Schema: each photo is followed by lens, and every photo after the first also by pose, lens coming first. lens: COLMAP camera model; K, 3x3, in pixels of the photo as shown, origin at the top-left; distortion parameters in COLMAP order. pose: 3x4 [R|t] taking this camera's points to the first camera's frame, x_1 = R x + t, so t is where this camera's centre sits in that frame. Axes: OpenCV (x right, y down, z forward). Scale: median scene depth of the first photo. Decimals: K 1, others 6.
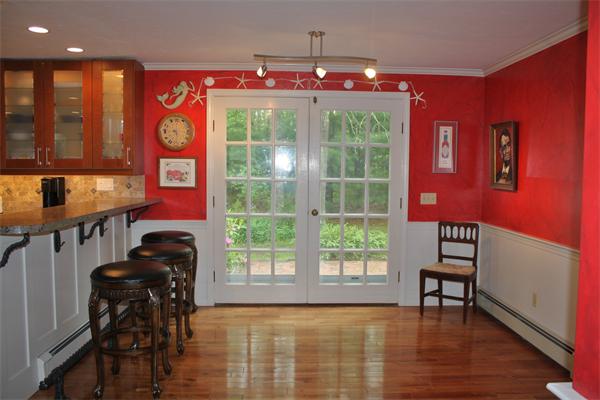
lens RADIAL K [[494.9, 0, 300.0], [0, 494.9, 200.0], [0, 0, 1]] dist [-0.168048, 0.138462]
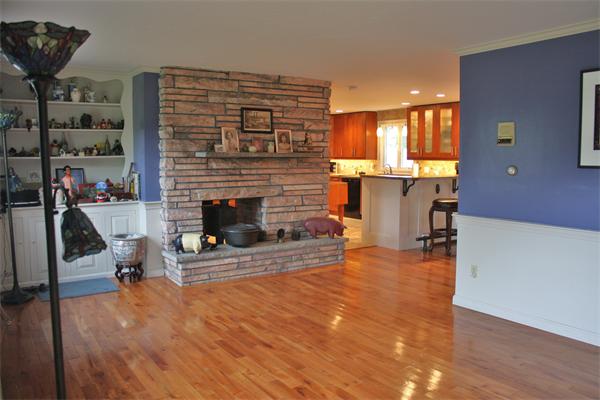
lens RADIAL K [[494.9, 0, 300.0], [0, 494.9, 200.0], [0, 0, 1]] dist [-0.168048, 0.138462]
pose [[0.539709, 0.067568, -0.839136, 0.771305], [-0.048379, 0.997616, 0.049213, 0.039001], [0.840460, 0.014036, 0.541691, -0.590112]]
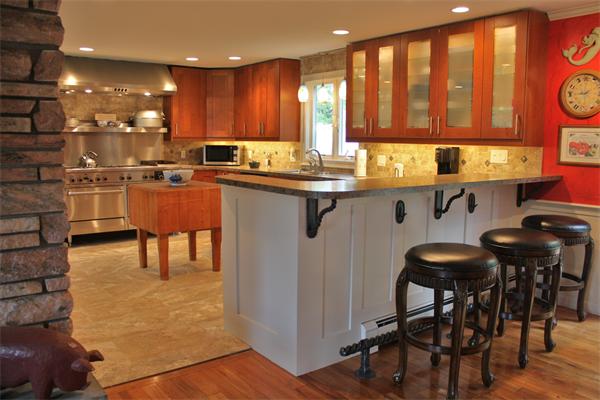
lens RADIAL K [[494.9, 0, 300.0], [0, 494.9, 200.0], [0, 0, 1]] dist [-0.168048, 0.138462]
pose [[0.594877, 0.097063, -0.797935, 0.102942], [-0.054984, 0.995271, 0.080076, -0.003053], [0.801934, -0.003762, 0.597401, 0.165770]]
